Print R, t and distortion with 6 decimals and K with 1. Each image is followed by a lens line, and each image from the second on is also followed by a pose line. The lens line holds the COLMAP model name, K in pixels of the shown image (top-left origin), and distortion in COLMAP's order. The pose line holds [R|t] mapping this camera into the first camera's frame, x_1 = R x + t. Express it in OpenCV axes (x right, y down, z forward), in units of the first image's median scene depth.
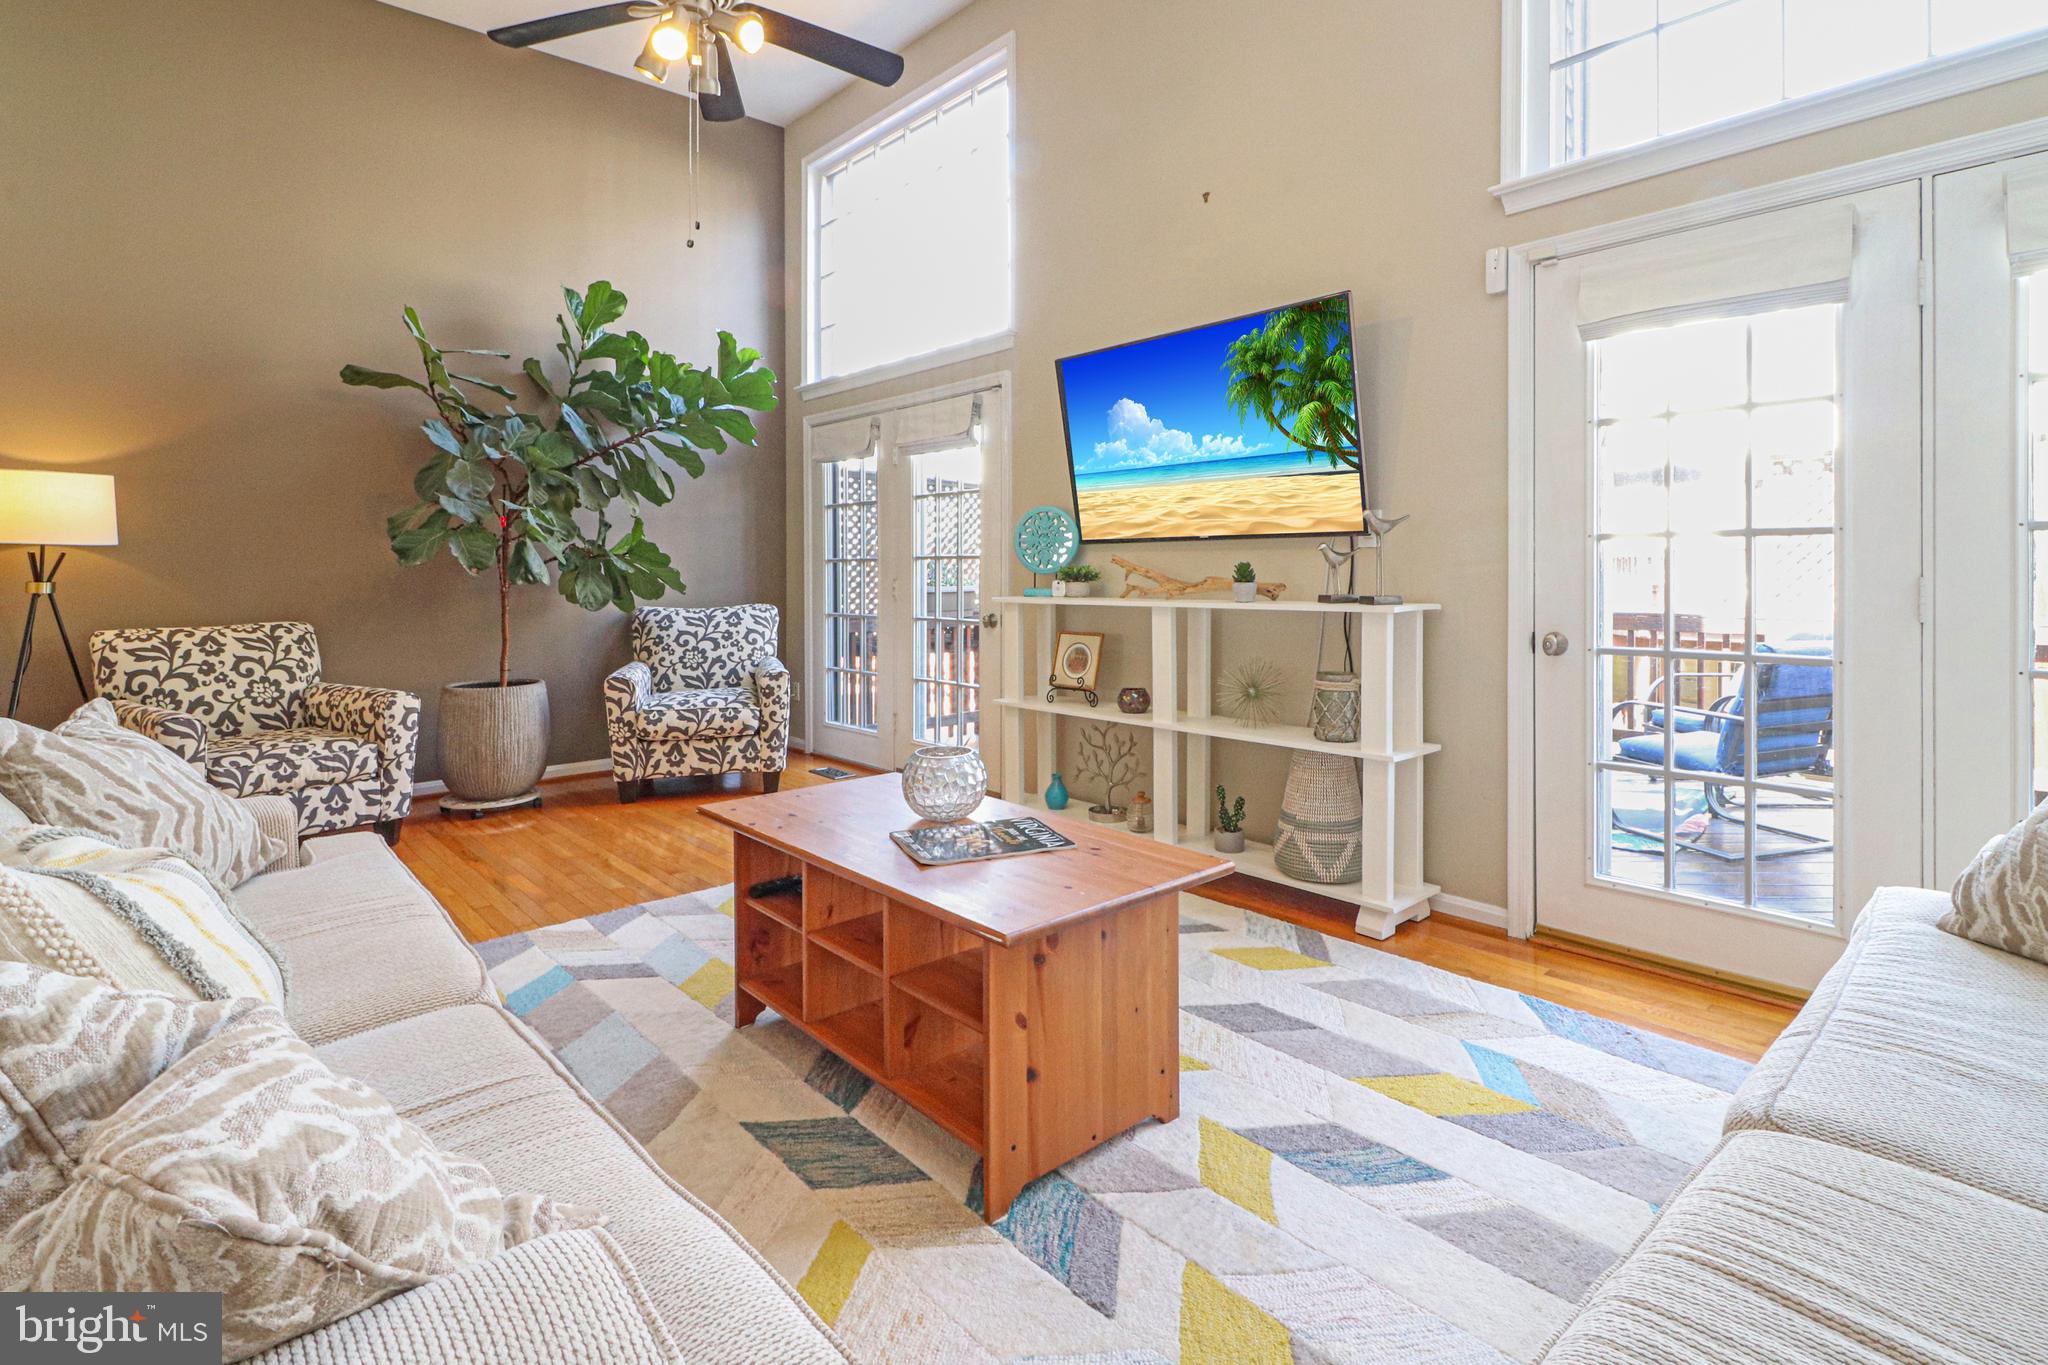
lens RADIAL K [[958.6, 0, 1047.7], [0, 958.6, 587.9], [0, 0, 1]] dist [0.015420, -0.009318]
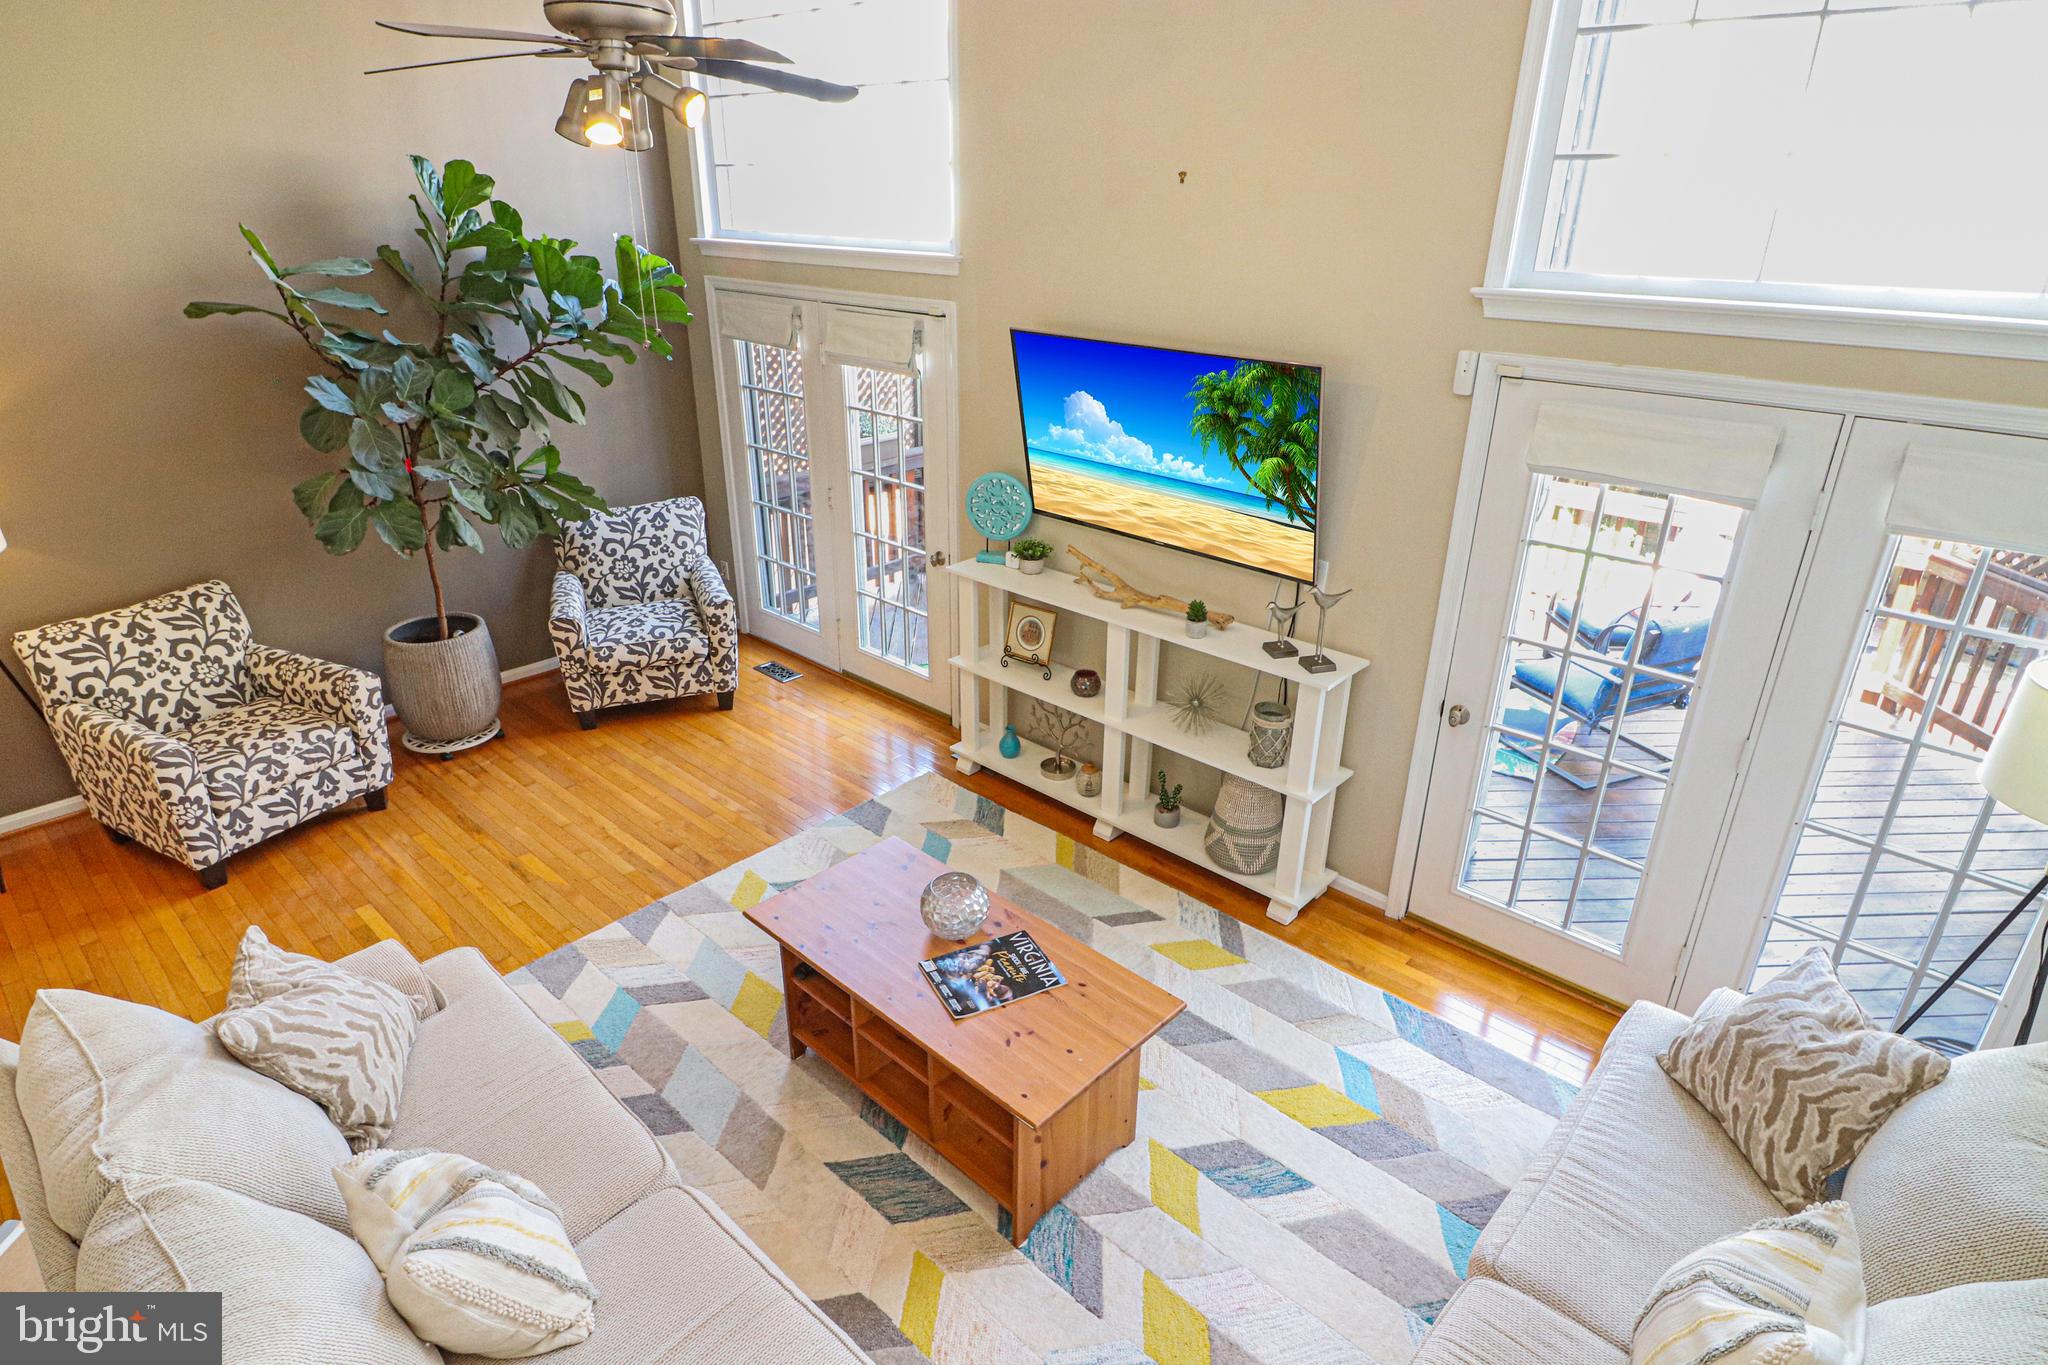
lens RADIAL K [[1072.7, 0, 1035.7], [0, 1072.7, 654.5], [0, 0, 1]] dist [0.018891, -0.002219]
pose [[0.996208, -0.018980, 0.084909, -0.071833], [-0.014992, 0.923867, 0.382419, -0.394723], [-0.085703, -0.382242, 0.920079, -0.099554]]
